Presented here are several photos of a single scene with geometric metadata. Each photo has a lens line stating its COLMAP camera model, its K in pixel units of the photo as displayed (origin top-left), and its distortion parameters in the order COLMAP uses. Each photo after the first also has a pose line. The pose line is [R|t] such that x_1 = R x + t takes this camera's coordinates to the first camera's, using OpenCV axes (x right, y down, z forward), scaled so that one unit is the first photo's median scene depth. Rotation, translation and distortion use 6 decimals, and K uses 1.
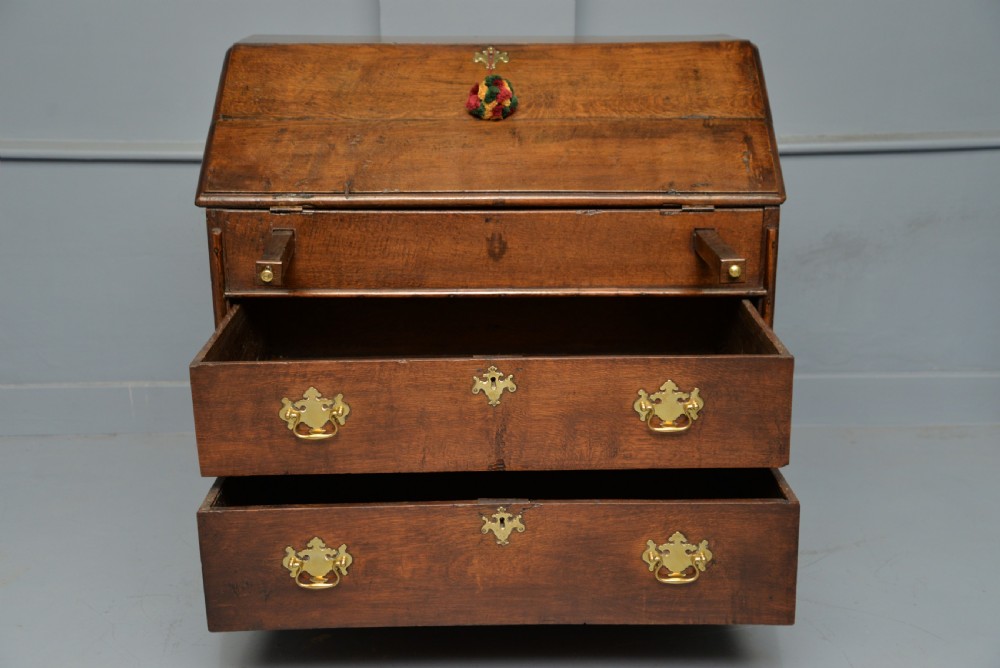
lens RADIAL K [[1212.0, 0, 484.8], [0, 1212.0, 331.5], [0, 0, 1]] dist [0.149802, 0.000000]
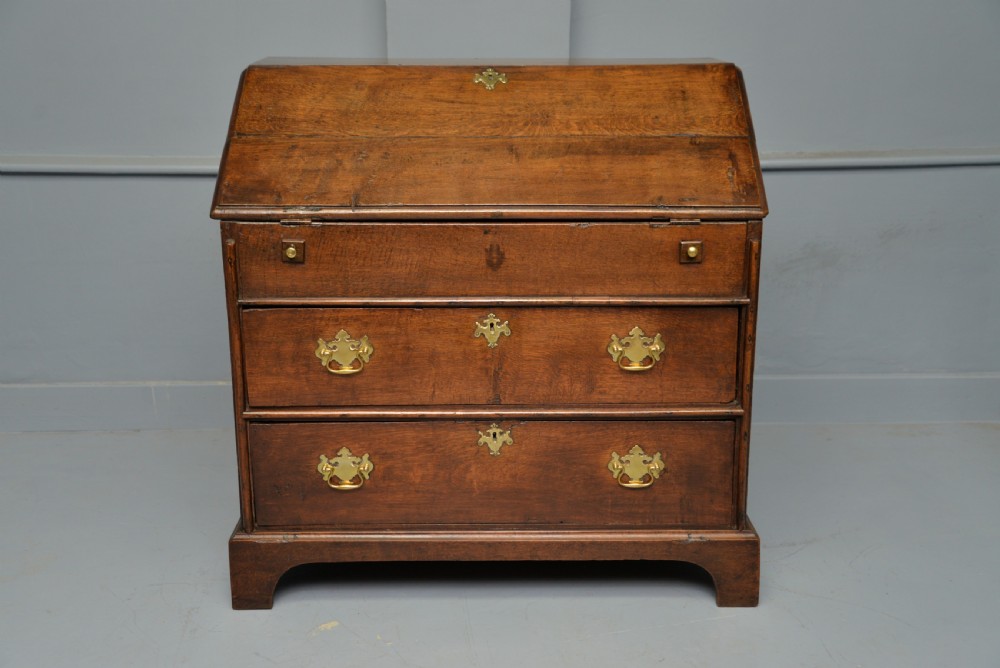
lens RADIAL K [[1146.5, 0, 478.2], [0, 1146.5, 333.4], [0, 0, 1]] dist [0.094088, 0.000000]
pose [[0.999987, 0.002031, -0.004683, 0.002913], [-0.002045, 0.999993, -0.003007, 0.053499], [0.004677, 0.003016, 0.999985, -0.162980]]
